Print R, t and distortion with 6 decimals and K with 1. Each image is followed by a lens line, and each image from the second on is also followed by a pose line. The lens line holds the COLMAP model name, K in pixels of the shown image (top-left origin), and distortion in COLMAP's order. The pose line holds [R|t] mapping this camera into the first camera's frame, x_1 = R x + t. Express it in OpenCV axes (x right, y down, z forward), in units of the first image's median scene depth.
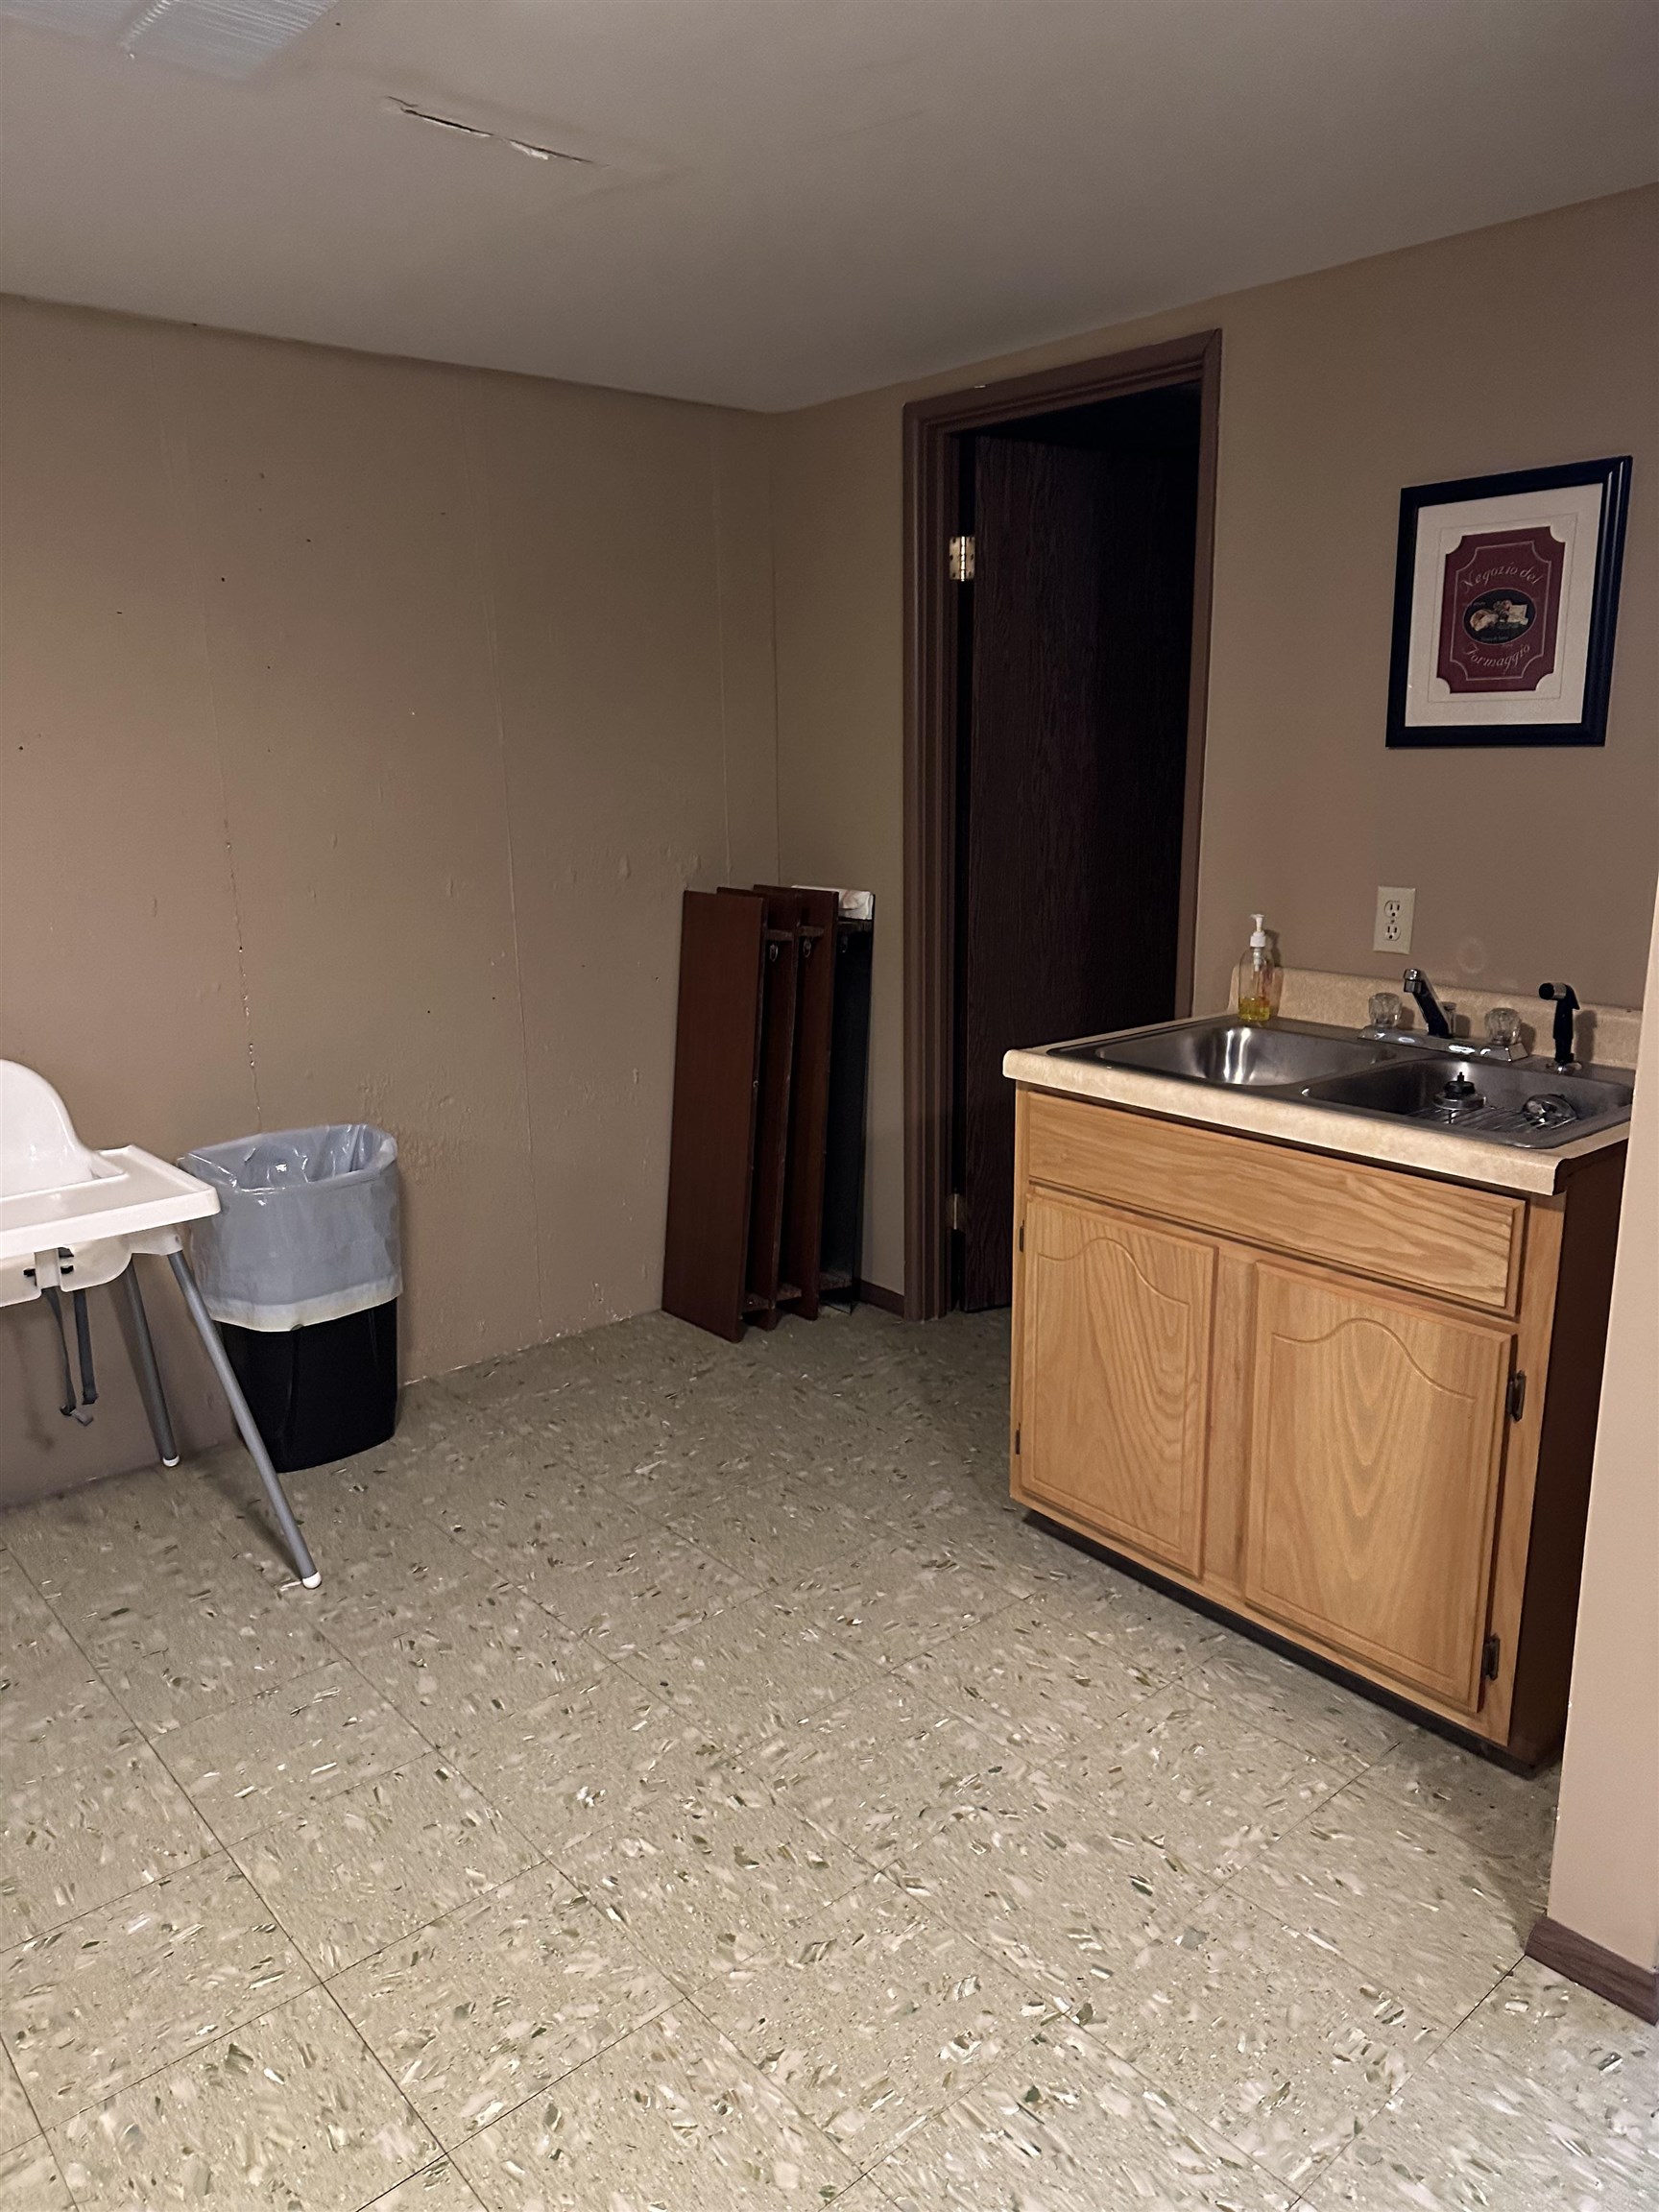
lens RADIAL K [[1538.8, 0, 849.6], [0, 1538.8, 1114.2], [0, 0, 1]] dist [0.039414, -0.060837]
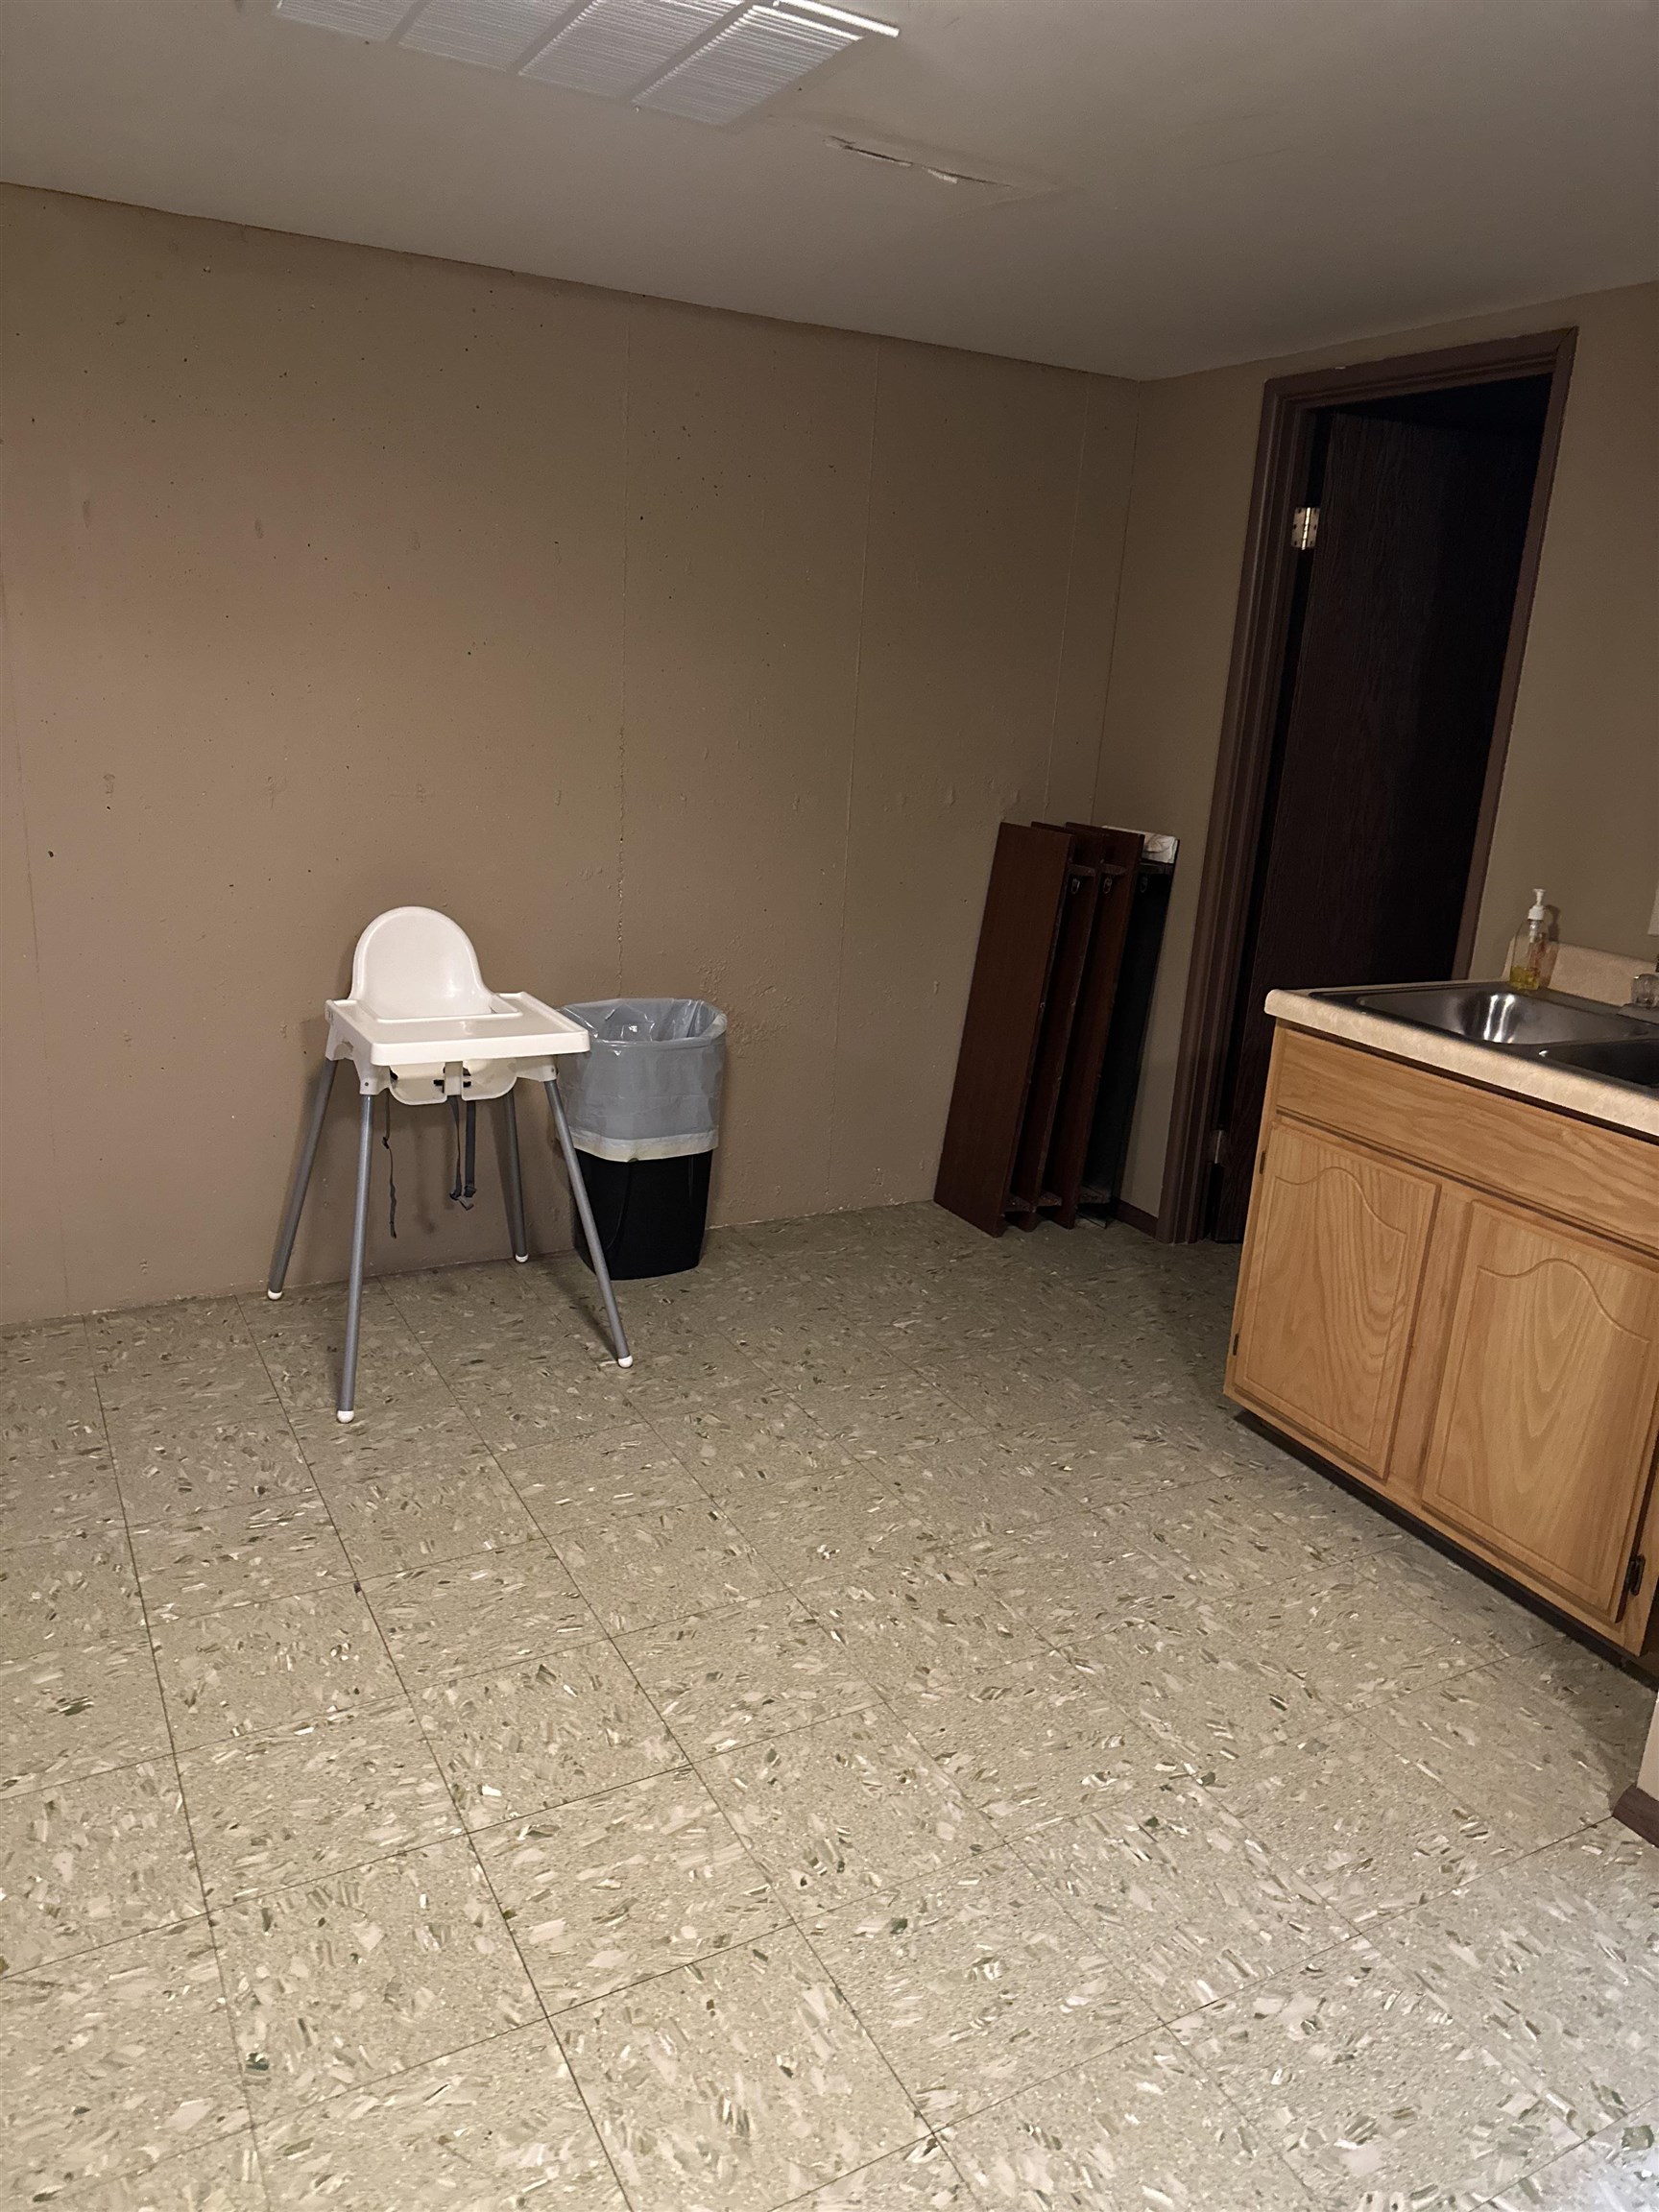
lens RADIAL K [[1538.8, 0, 809.4], [0, 1538.8, 1116.9], [0, 0, 1]] dist [0.039414, -0.060837]
pose [[0.968932, 0.126123, -0.212752, 0.031716], [-0.117595, 0.991682, 0.052327, 0.033447], [0.217582, -0.025683, 0.975704, -0.169025]]
